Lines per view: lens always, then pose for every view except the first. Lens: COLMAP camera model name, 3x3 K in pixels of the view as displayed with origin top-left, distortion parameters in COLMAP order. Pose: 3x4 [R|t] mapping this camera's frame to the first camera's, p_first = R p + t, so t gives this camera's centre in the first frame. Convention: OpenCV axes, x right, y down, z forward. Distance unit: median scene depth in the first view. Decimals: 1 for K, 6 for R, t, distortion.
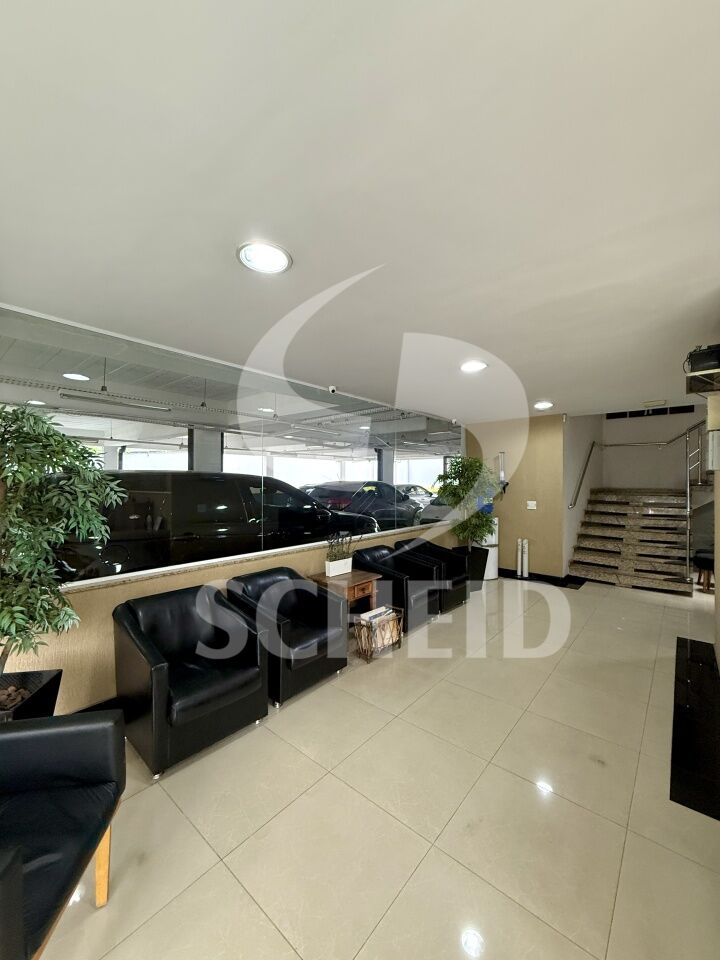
lens RADIAL K [[383.9, 0, 359.3], [0, 383.9, 478.9], [0, 0, 1]] dist [-0.000050, -0.000157]
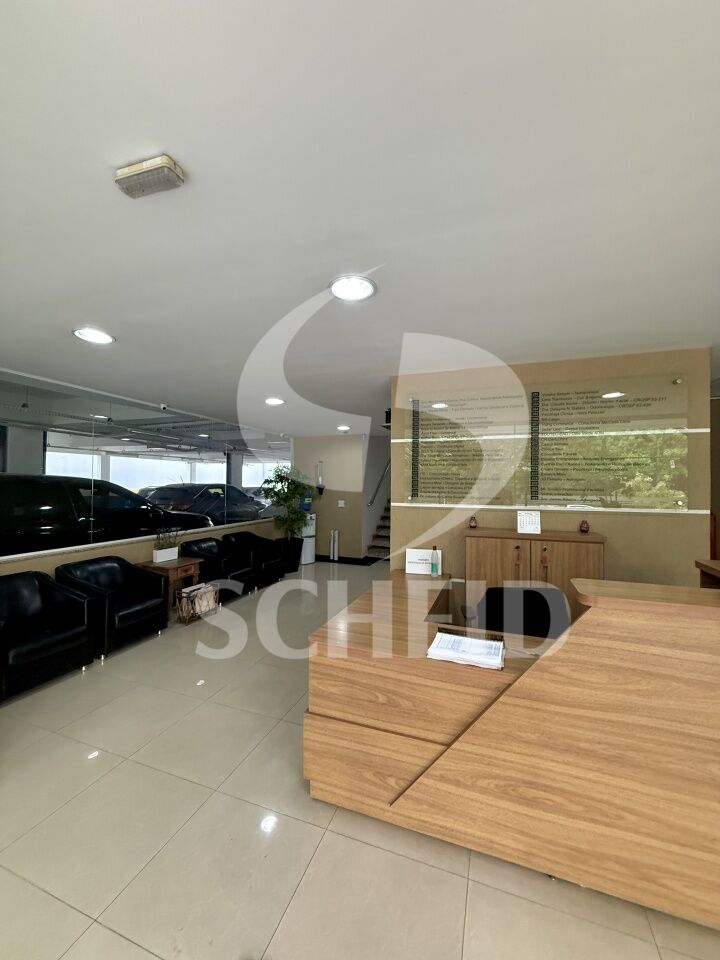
lens RADIAL K [[383.9, 0, 359.3], [0, 383.9, 478.9], [0, 0, 1]] dist [-0.000050, -0.000157]
pose [[0.938269, 0.011880, 0.345703, 0.063678], [-0.009431, 0.999917, -0.008764, -0.003859], [-0.345779, 0.004963, 0.938303, -0.228168]]
